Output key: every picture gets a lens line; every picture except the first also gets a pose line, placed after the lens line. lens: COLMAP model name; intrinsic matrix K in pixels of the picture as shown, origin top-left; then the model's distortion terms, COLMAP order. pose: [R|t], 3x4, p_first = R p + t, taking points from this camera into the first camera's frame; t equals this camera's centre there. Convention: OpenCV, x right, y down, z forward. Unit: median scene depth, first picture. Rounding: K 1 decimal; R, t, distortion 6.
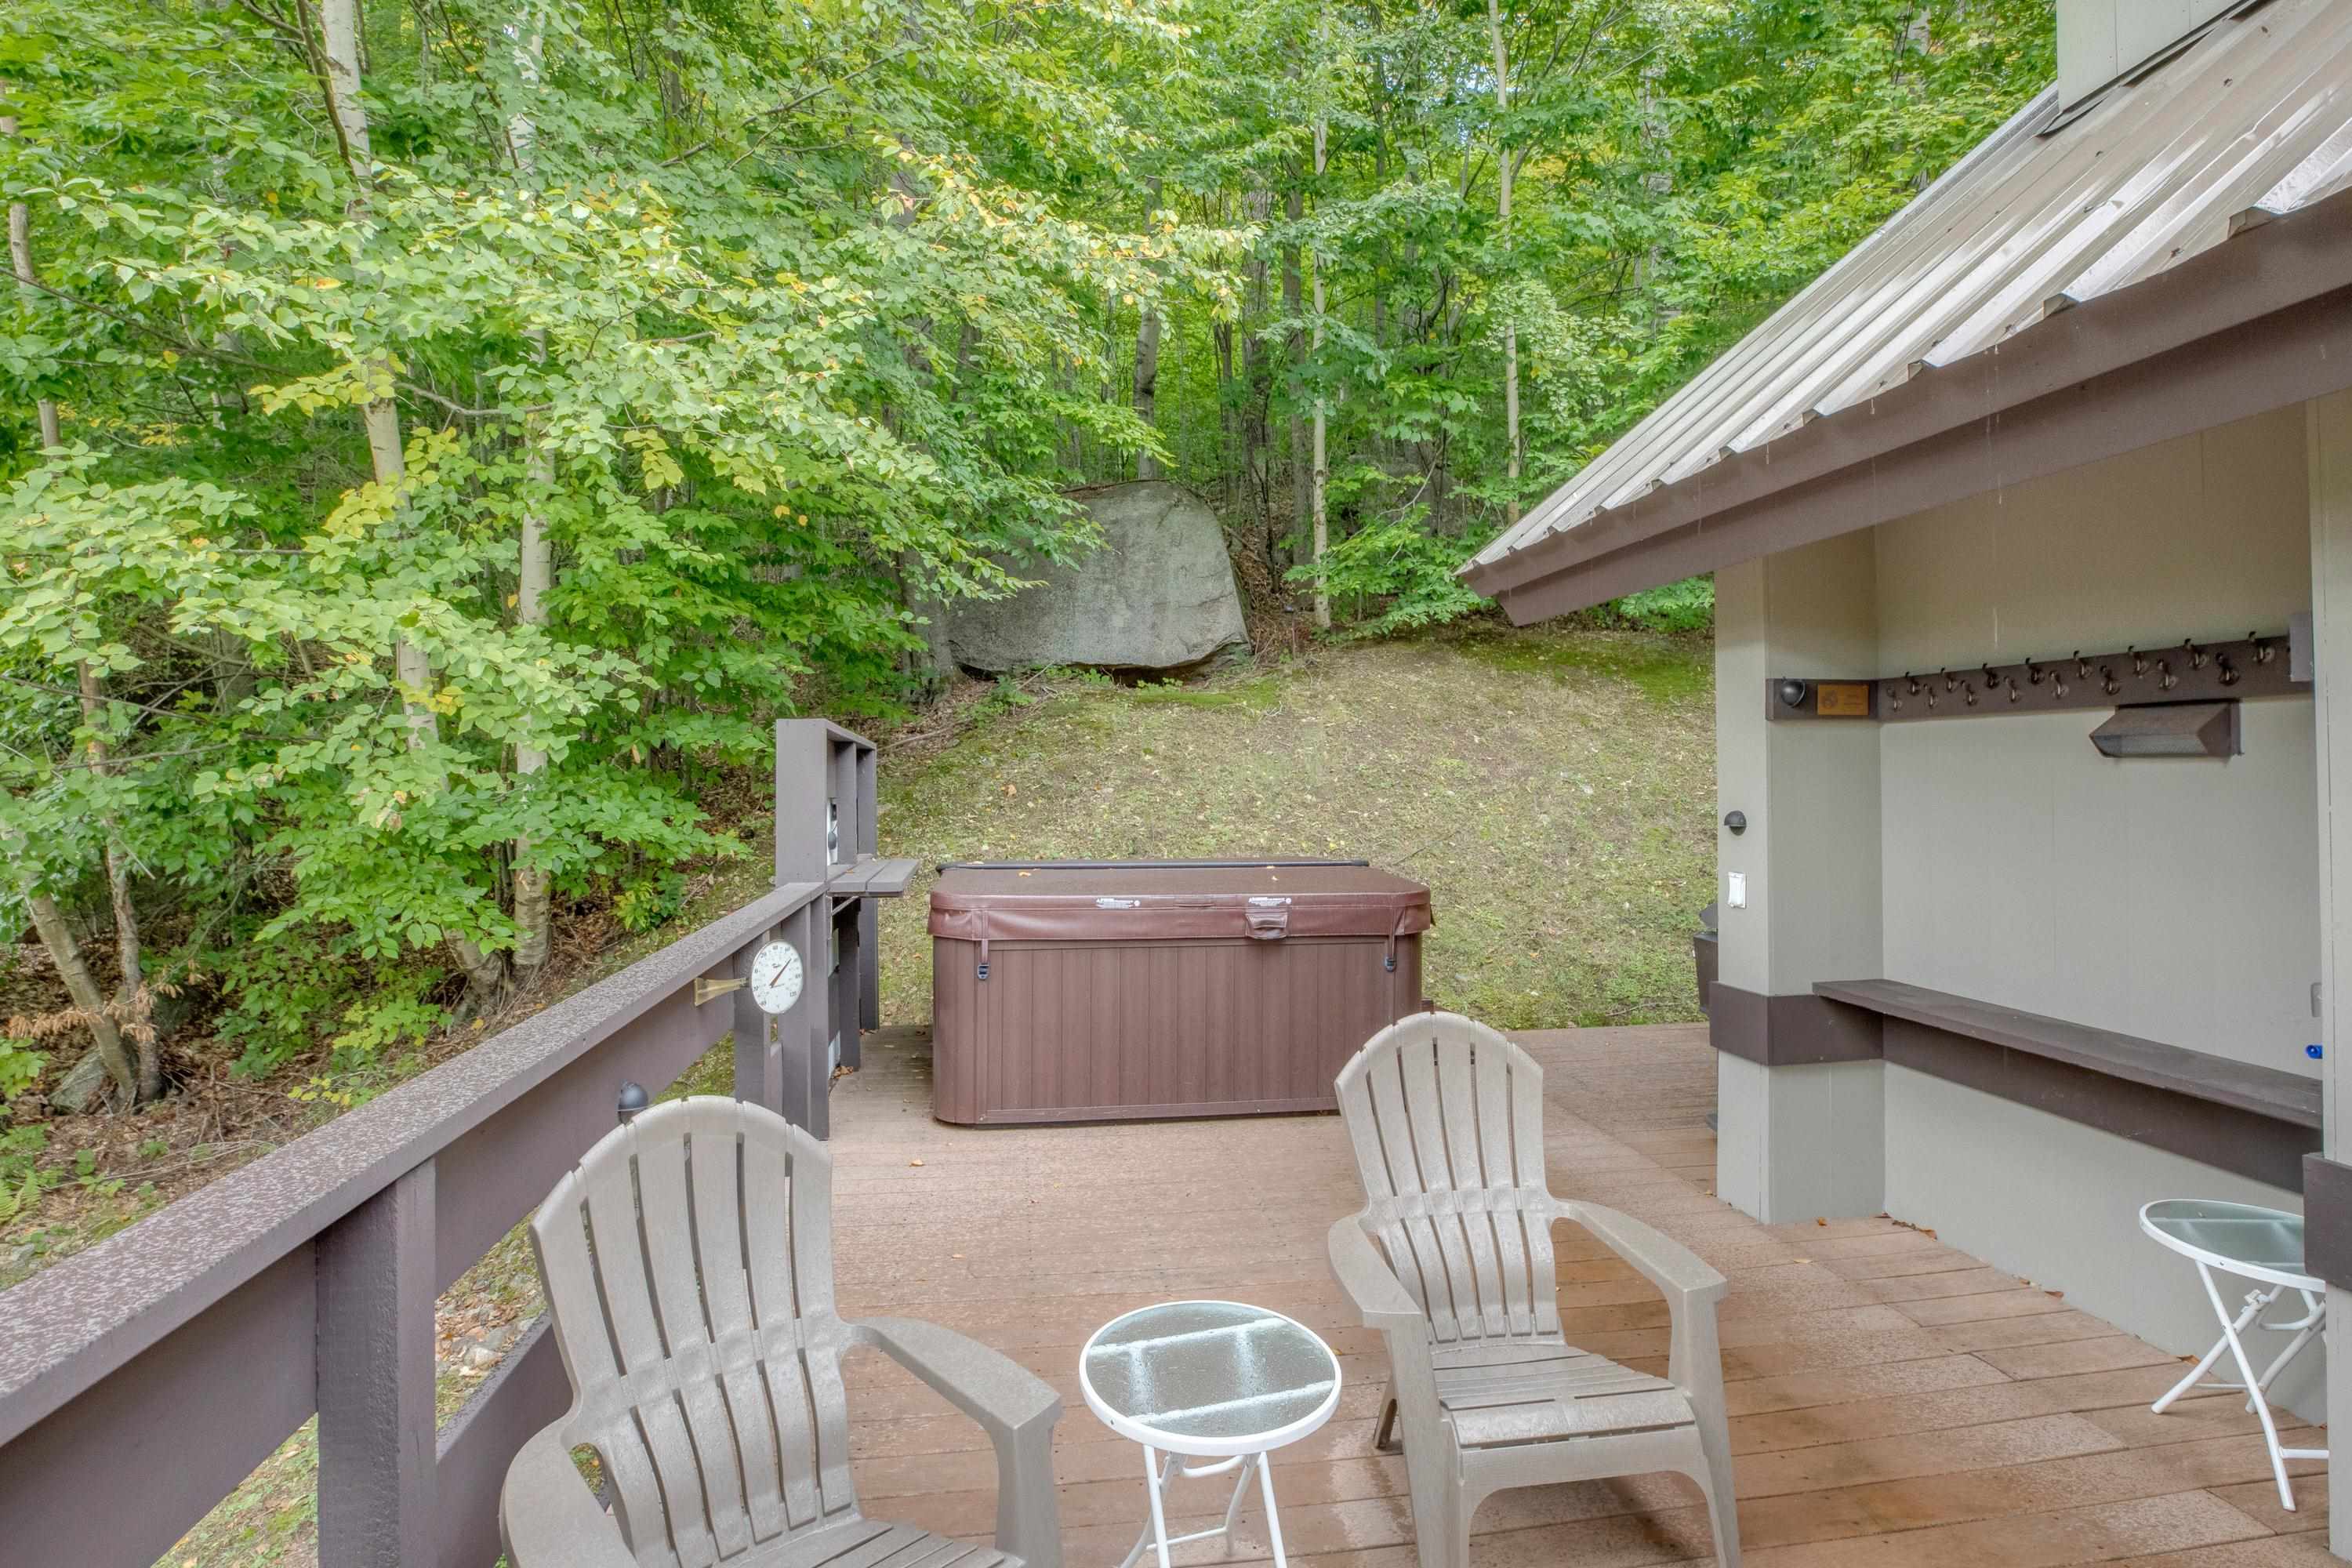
lens RADIAL K [[1145.1, 0, 1176.0], [0, 1145.1, 784.0], [0, 0, 1]] dist [-0.000267, -0.000005]
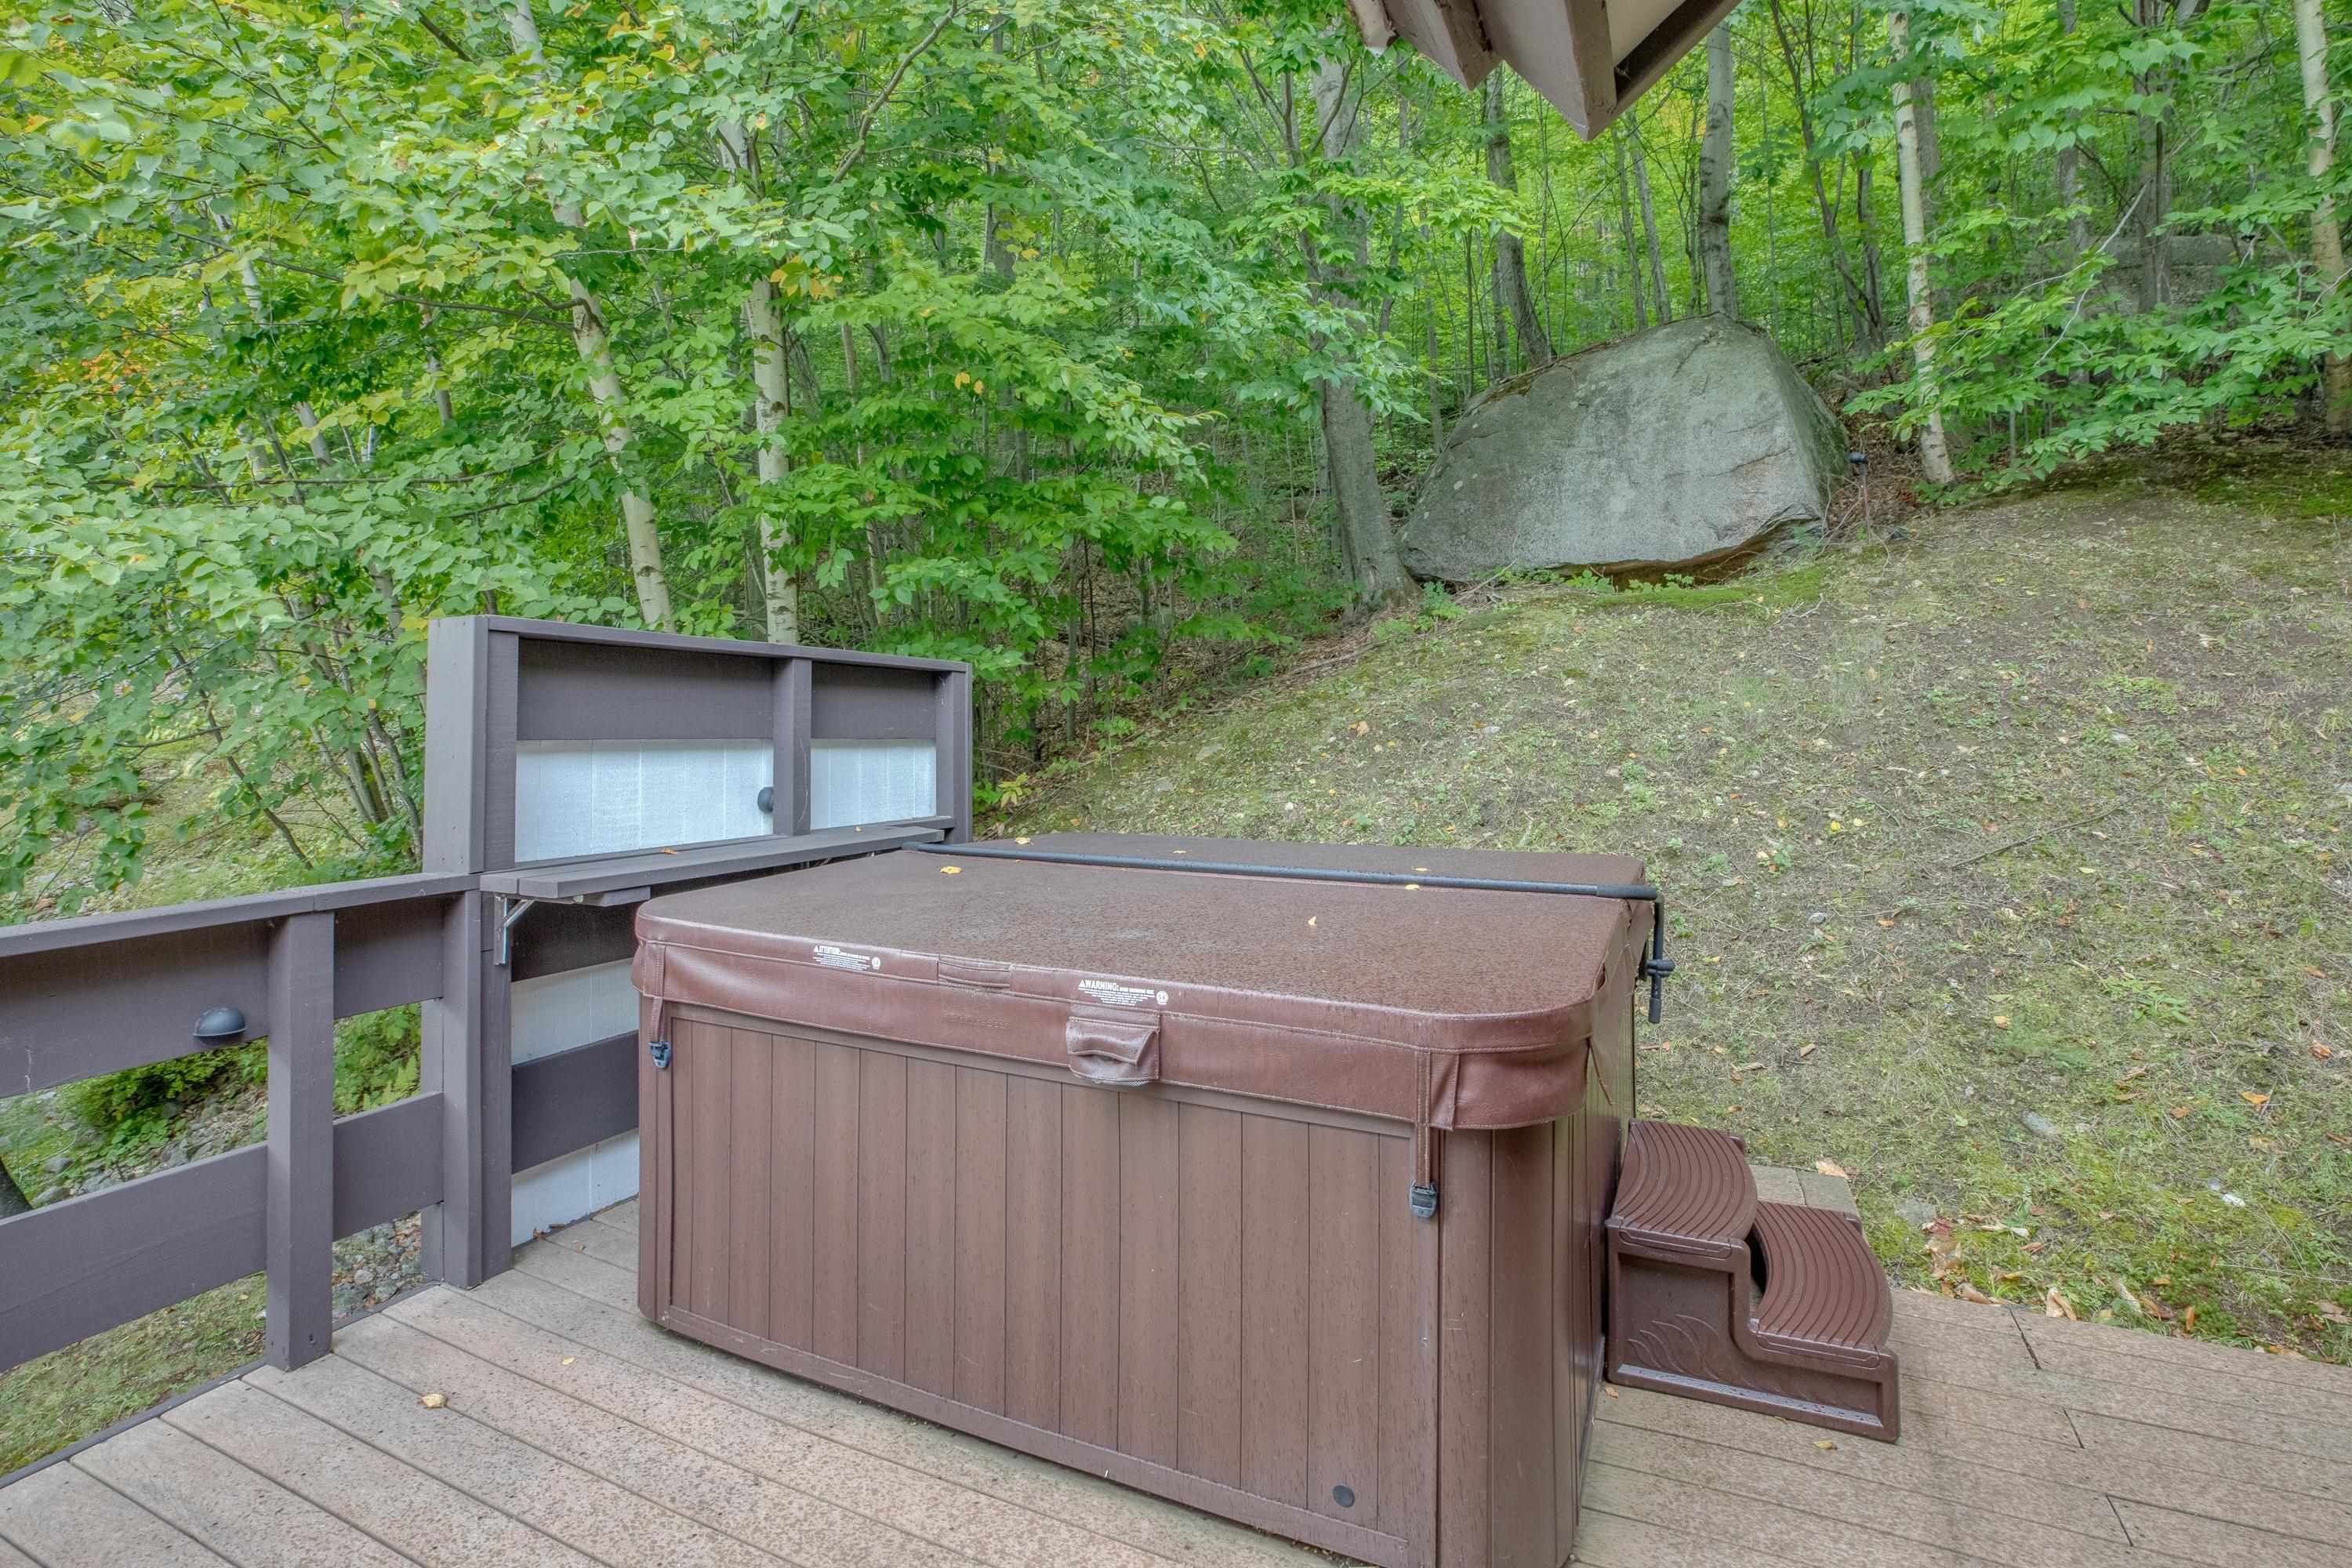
lens RADIAL K [[1131.0, 0, 1176.7], [0, 1131.0, 689.4], [0, 0, 1]] dist [-0.053317, 0.024192]
pose [[0.832545, -0.012020, -0.553827, 0.128898], [-0.003349, 0.999637, -0.026730, 0.000262], [0.553947, 0.024109, 0.832203, 0.257190]]
